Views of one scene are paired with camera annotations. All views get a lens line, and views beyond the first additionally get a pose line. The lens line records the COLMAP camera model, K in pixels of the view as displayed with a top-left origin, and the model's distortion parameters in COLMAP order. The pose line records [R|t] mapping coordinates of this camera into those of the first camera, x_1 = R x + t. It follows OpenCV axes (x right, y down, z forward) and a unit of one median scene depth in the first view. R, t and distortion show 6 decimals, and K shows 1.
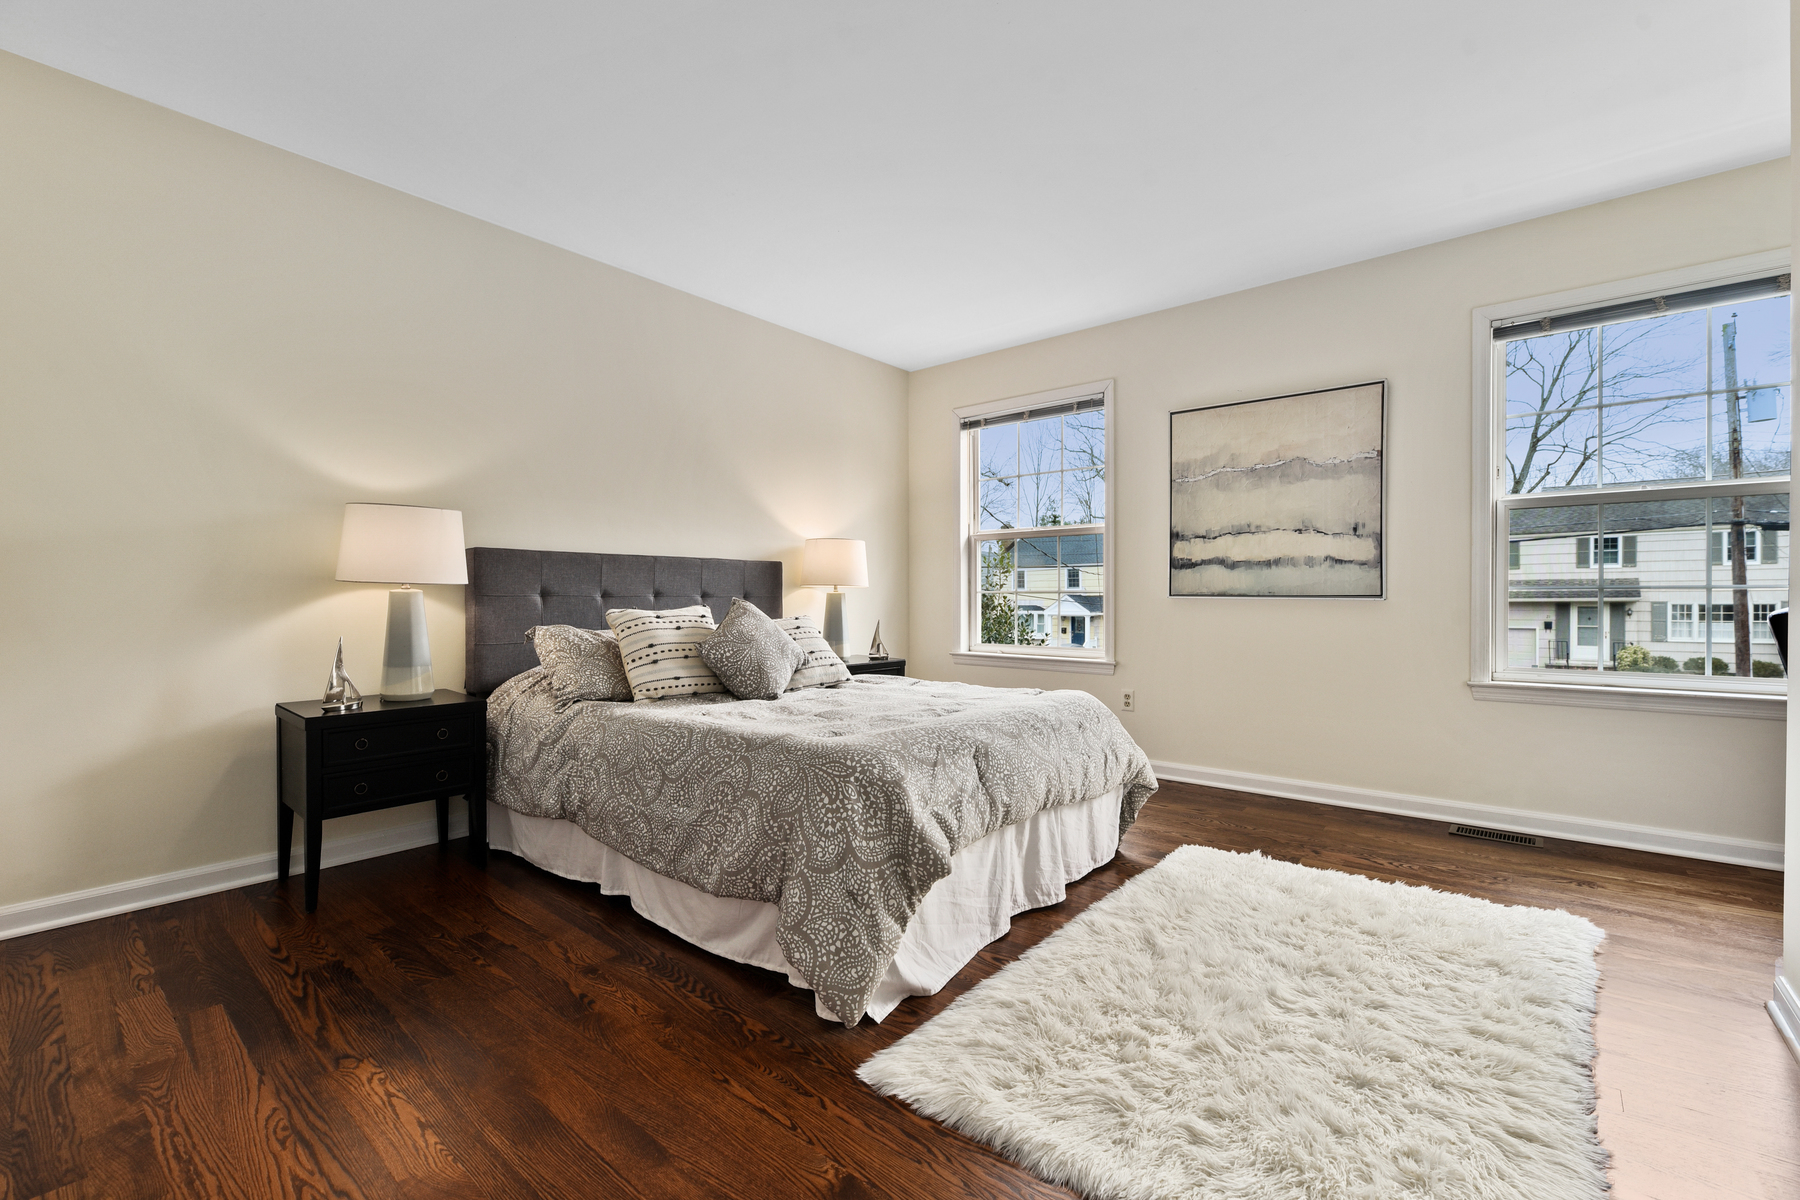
lens RADIAL K [[776.4, 0, 907.0], [0, 776.4, 599.6], [0, 0, 1]] dist [0.003168, -0.000436]
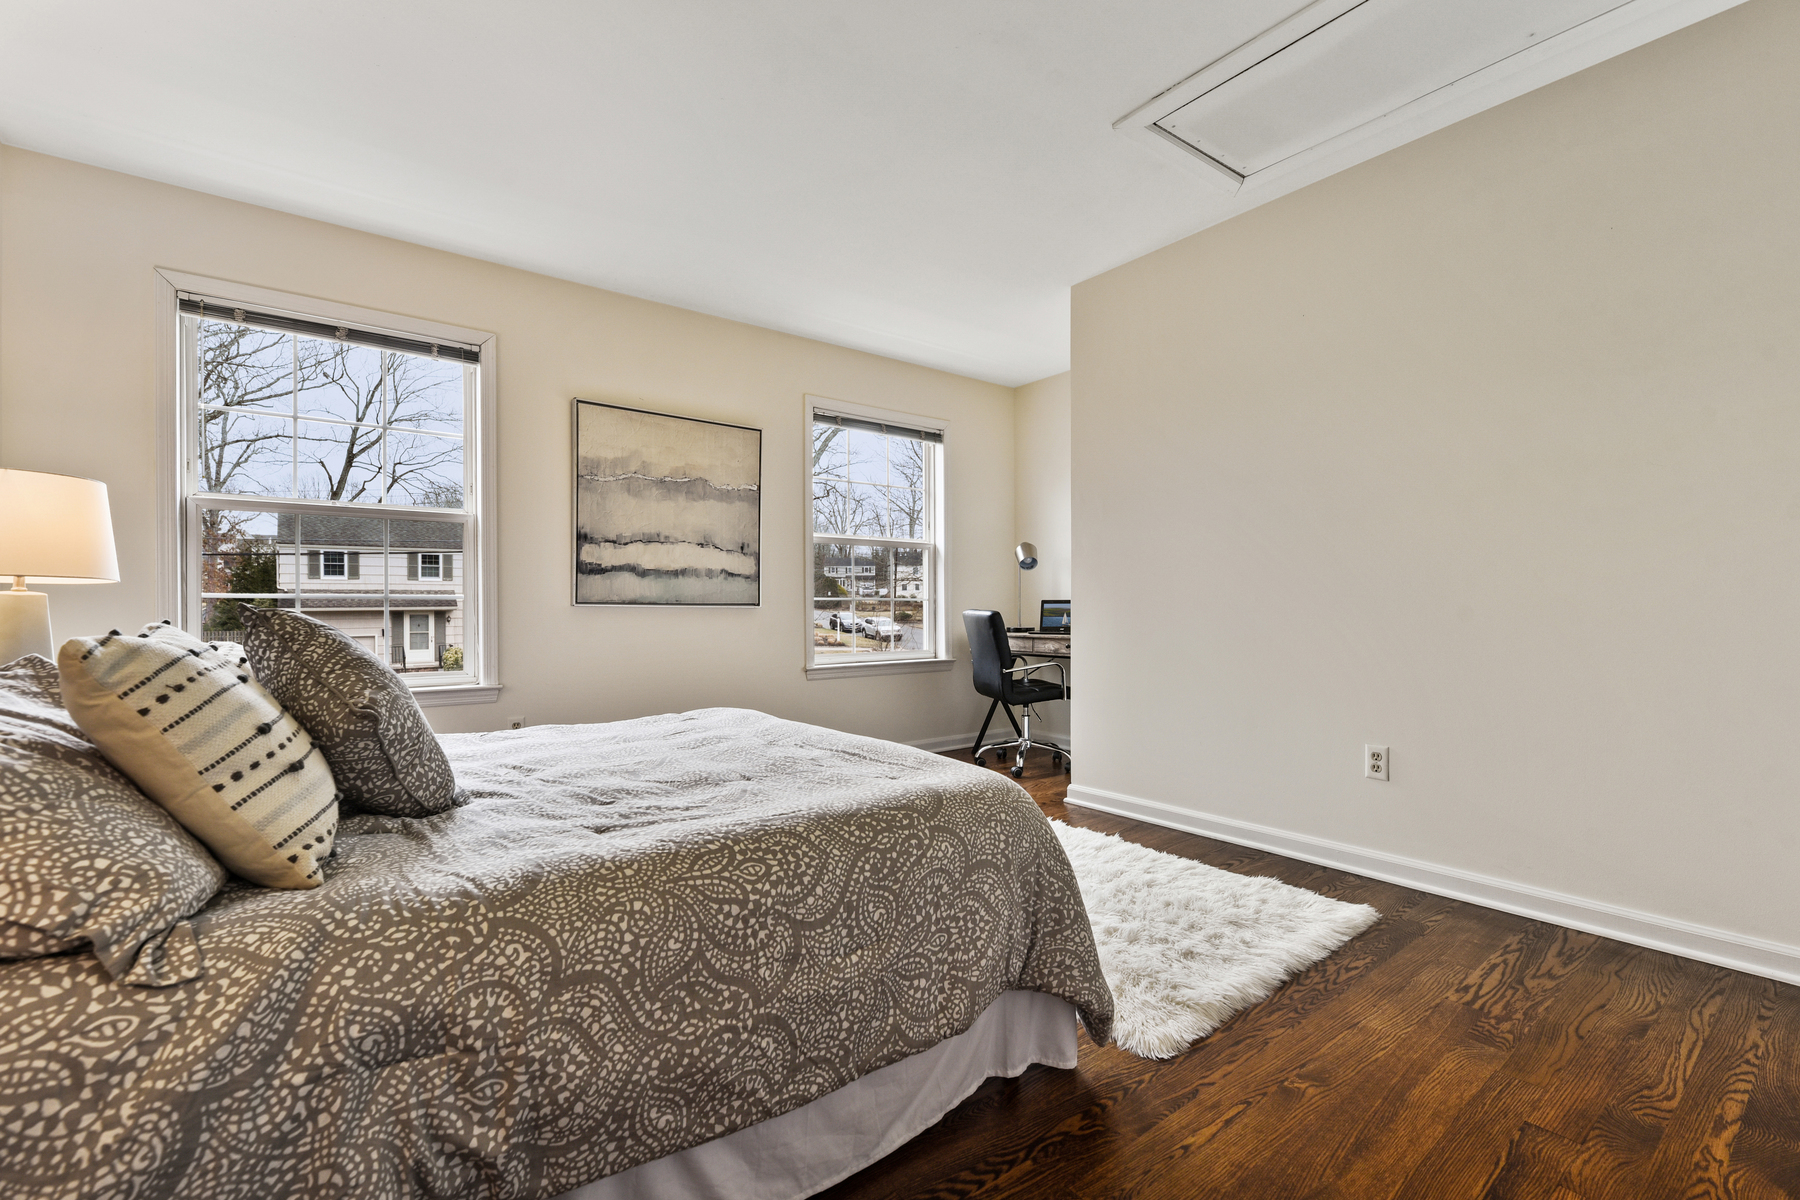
lens RADIAL K [[776.4, 0, 907.7], [0, 776.4, 603.0], [0, 0, 1]] dist [0.003168, -0.000436]
pose [[0.199605, 0.004345, 0.979867, -0.481778], [0.003216, 0.999982, -0.005089, 0.000069], [-0.979871, 0.004167, 0.199587, 0.464661]]
